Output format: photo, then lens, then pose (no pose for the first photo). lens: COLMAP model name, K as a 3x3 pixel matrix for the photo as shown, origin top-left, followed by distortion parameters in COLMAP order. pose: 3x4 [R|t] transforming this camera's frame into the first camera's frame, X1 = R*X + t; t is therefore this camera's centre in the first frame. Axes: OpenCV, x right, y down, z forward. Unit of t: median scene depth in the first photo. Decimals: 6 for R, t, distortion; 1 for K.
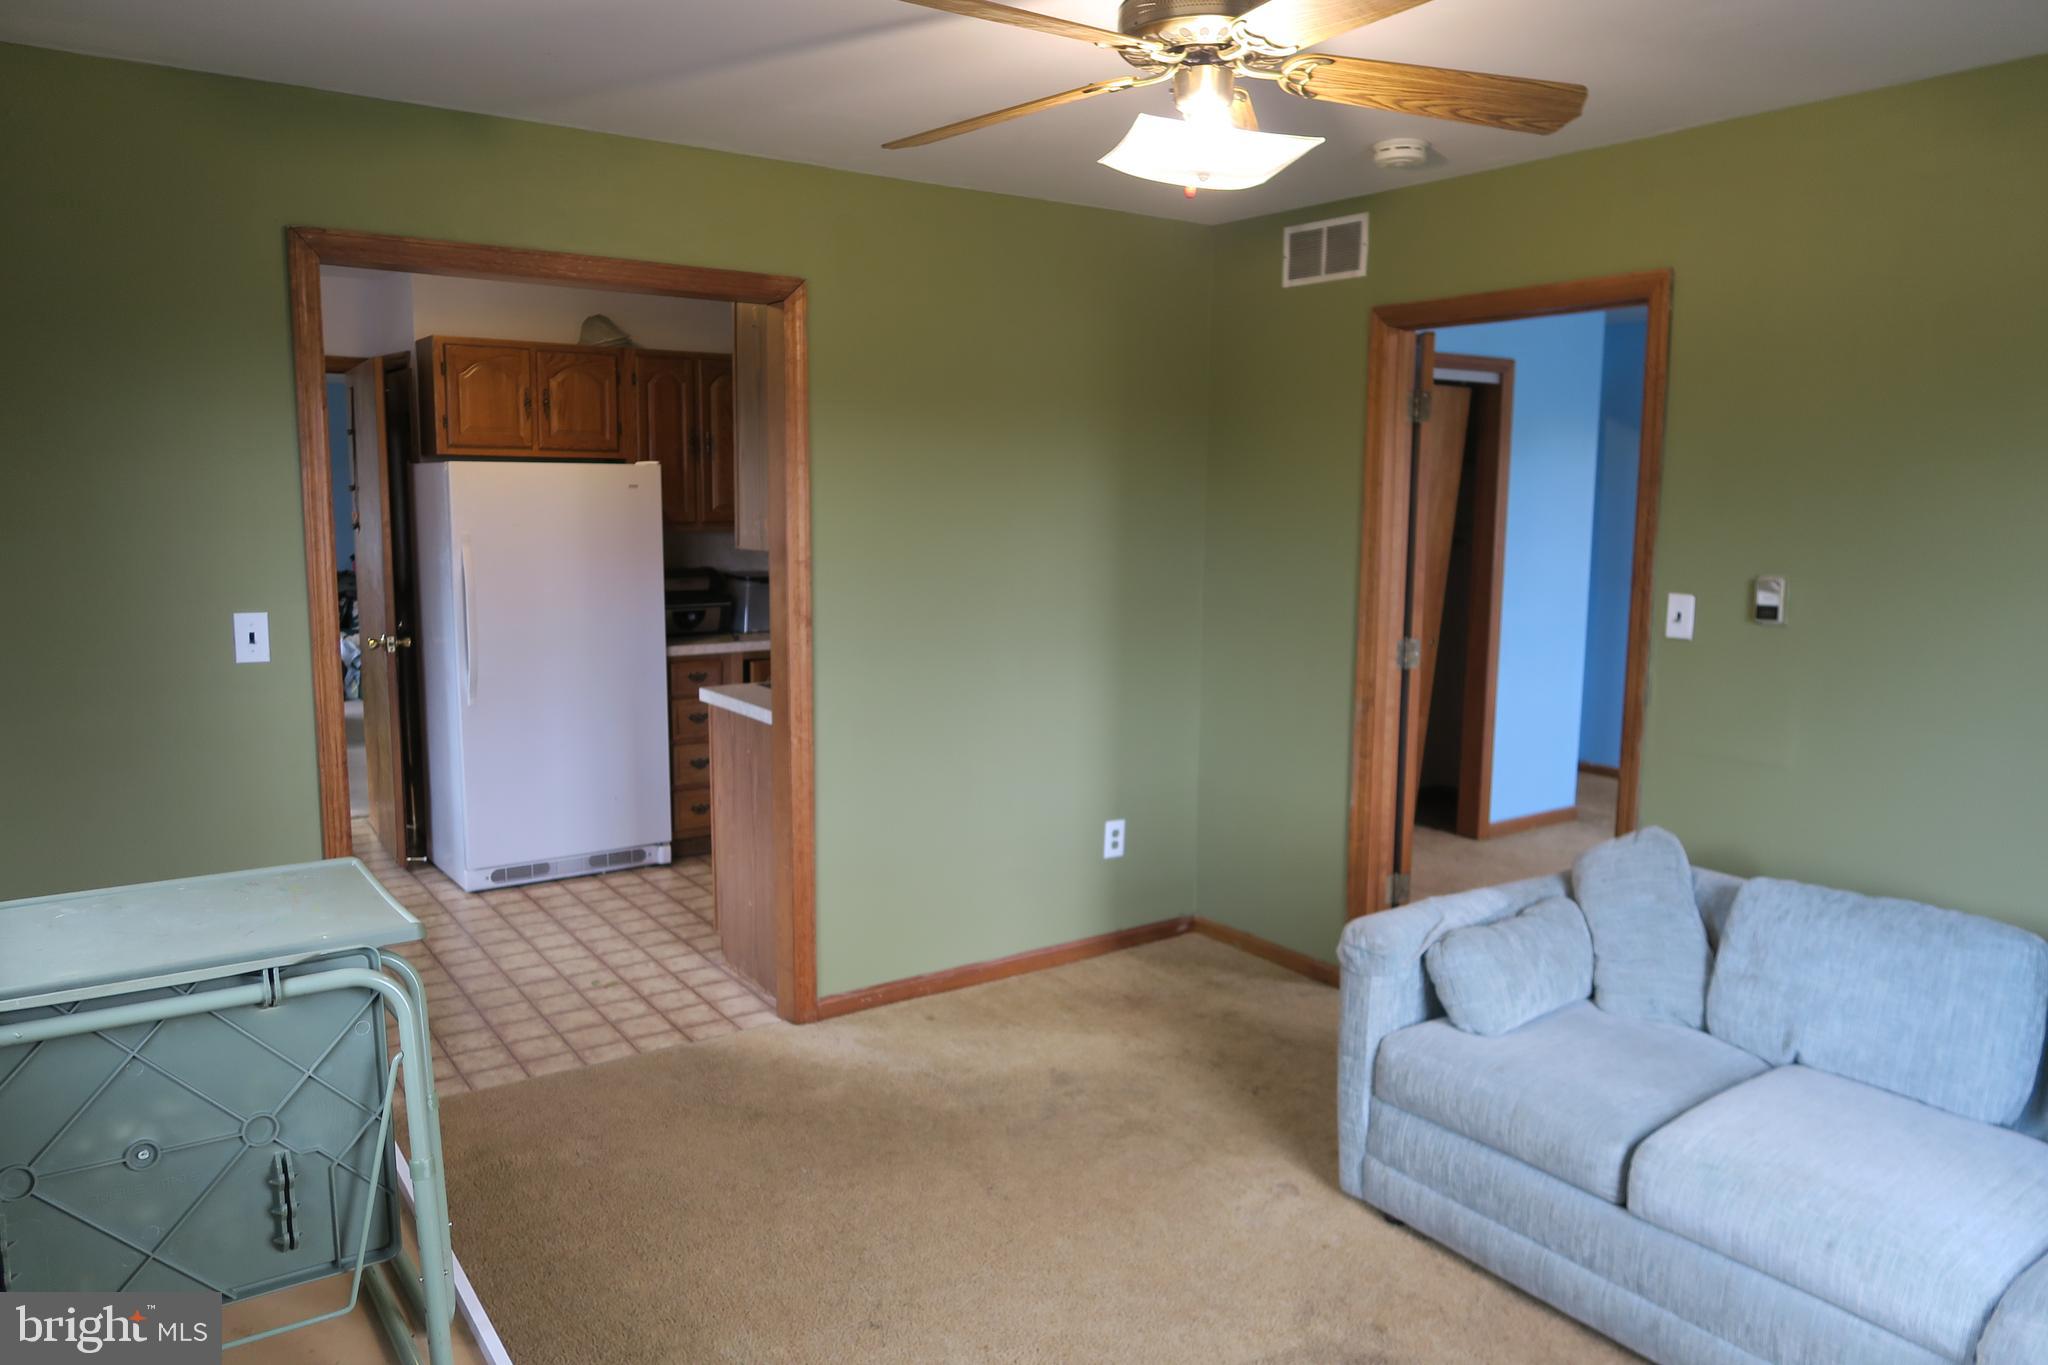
lens RADIAL K [[1411.0, 0, 1013.3], [0, 1411.0, 691.0], [0, 0, 1]] dist [-0.021054, 0.003564]
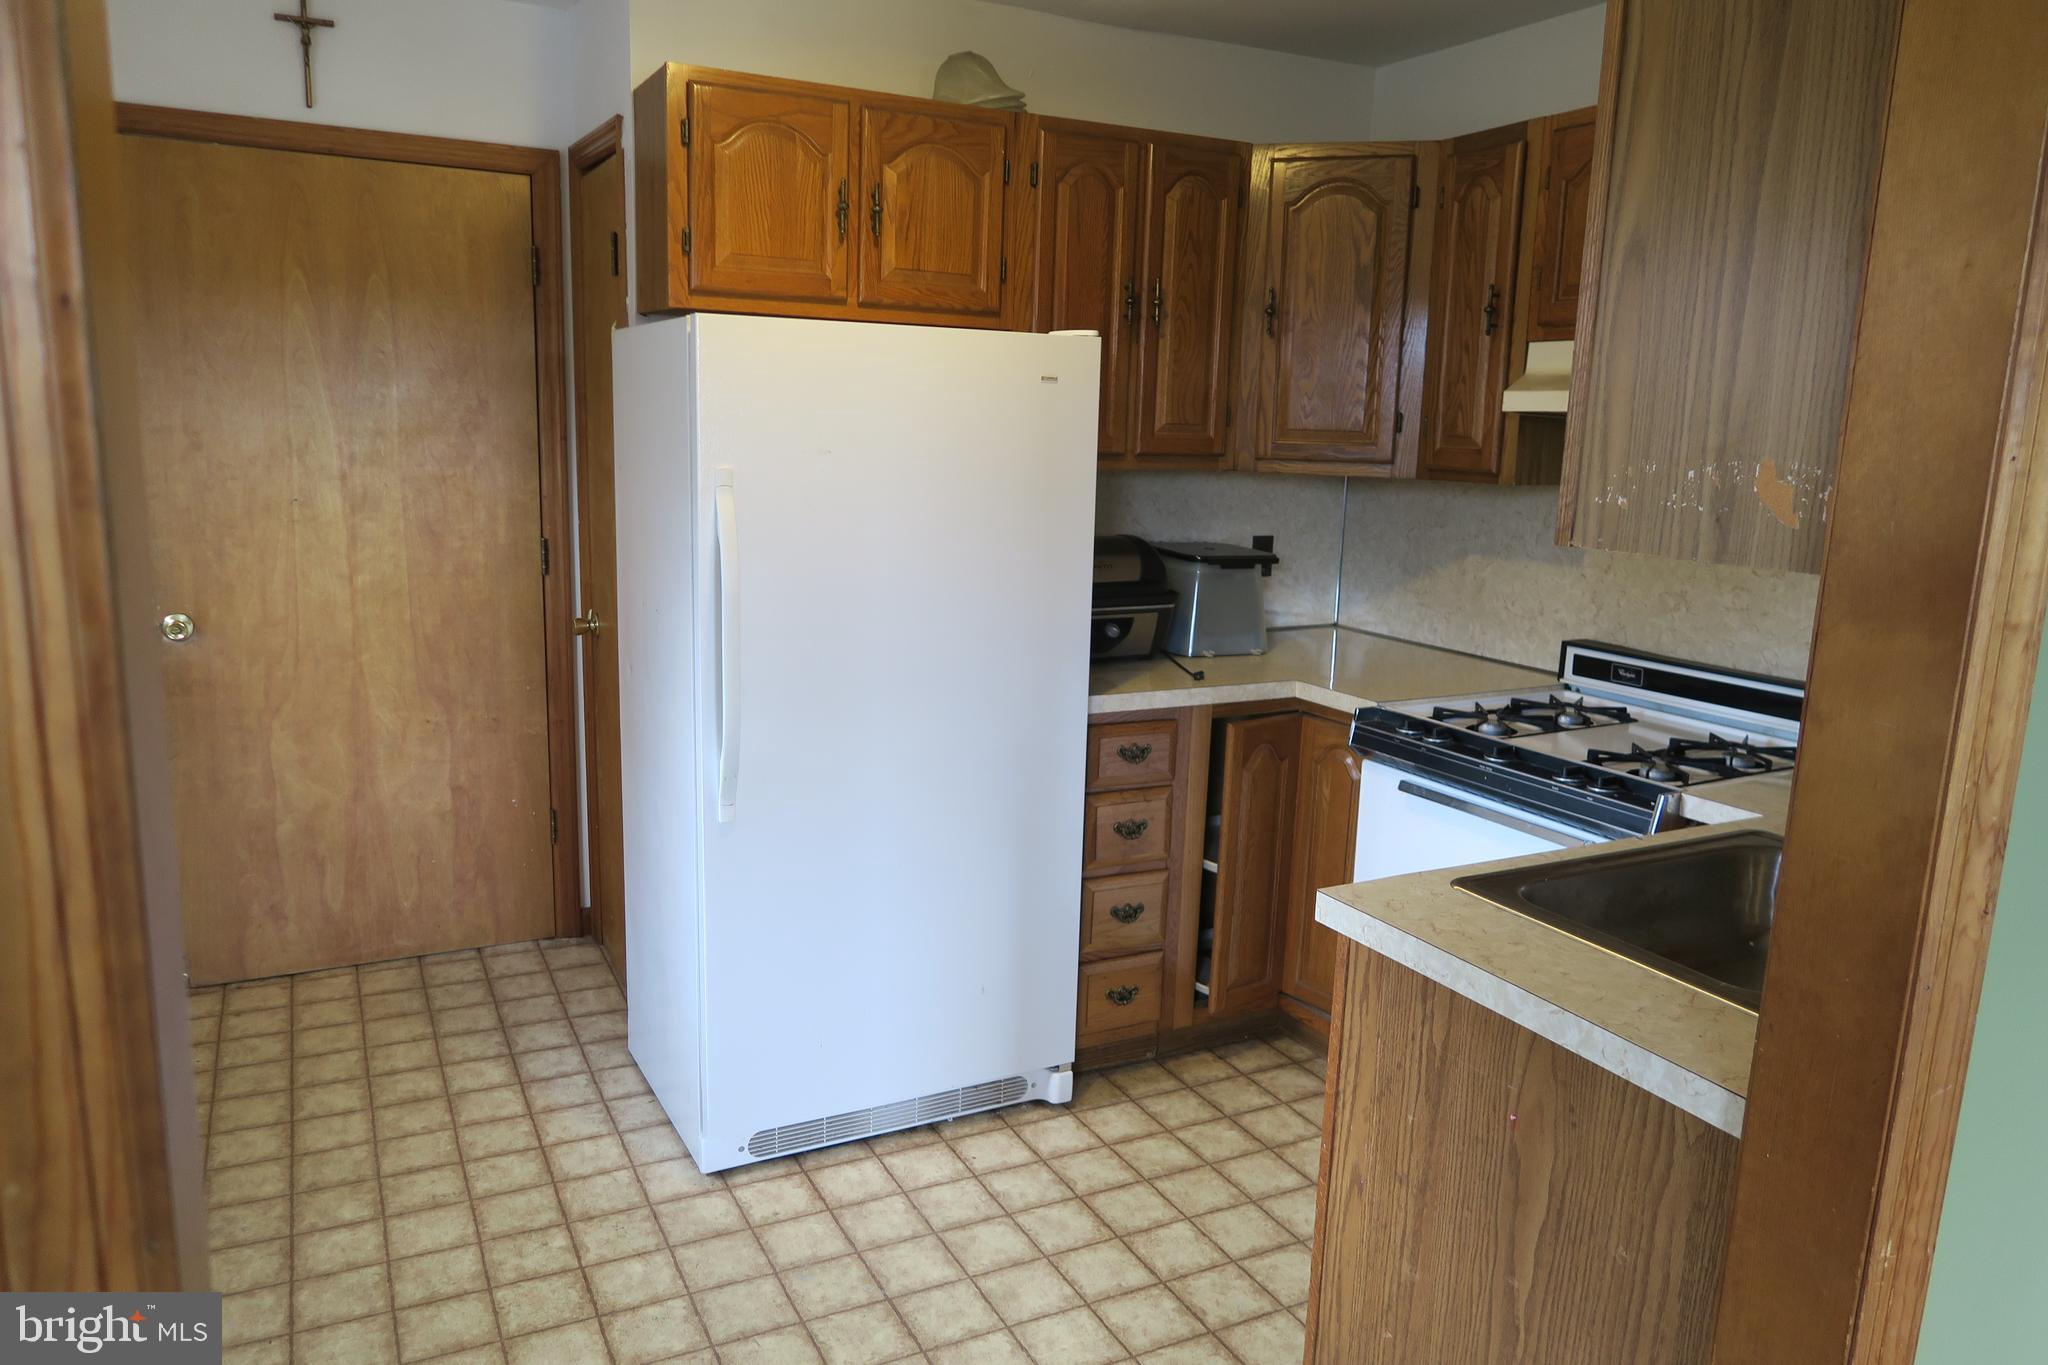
lens RADIAL K [[1411.0, 0, 1020.4], [0, 1411.0, 676.6], [0, 0, 1]] dist [-0.021054, 0.003564]
pose [[0.991506, 0.043188, -0.122682, -0.228931], [-0.038359, 0.998404, 0.041455, -0.065208], [0.124277, -0.036397, 0.991580, 0.538305]]
